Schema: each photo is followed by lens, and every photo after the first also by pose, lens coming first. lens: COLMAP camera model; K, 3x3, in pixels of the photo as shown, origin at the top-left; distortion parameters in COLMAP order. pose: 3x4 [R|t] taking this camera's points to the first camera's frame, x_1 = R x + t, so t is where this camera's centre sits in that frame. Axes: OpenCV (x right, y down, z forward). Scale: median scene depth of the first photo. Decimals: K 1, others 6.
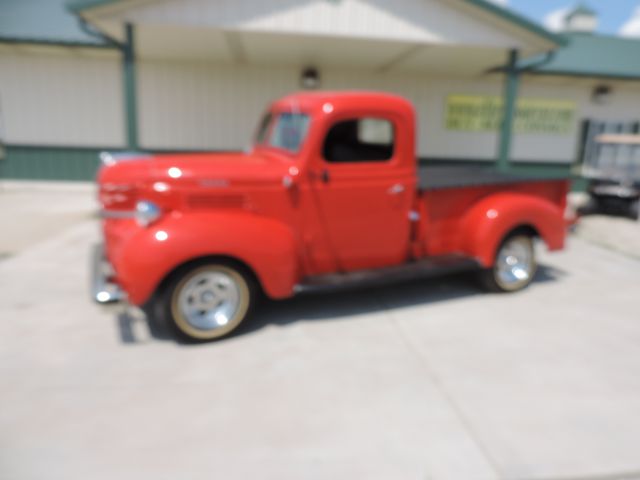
lens RADIAL K [[458.6, 0, 320.0], [0, 458.6, 240.0], [0, 0, 1]] dist [-0.023699, -0.000943]
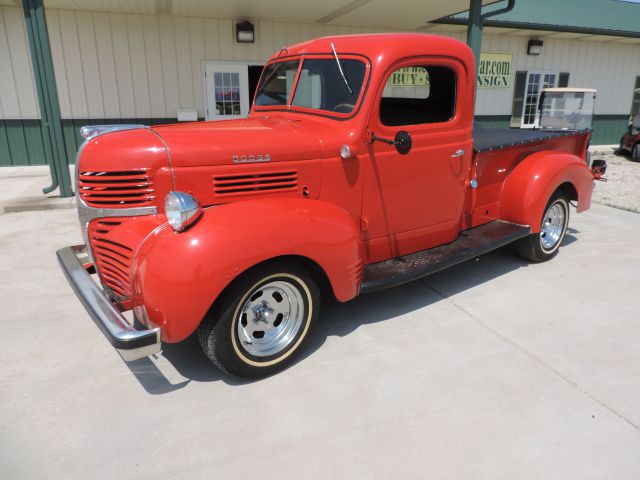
lens RADIAL K [[458.6, 0, 320.0], [0, 458.6, 240.0], [0, 0, 1]] dist [-0.023699, -0.000943]
pose [[0.974848, -0.097534, 0.200398, -0.258091], [0.082492, 0.993204, 0.082108, -0.041348], [-0.207044, -0.063512, 0.976268, 0.231941]]
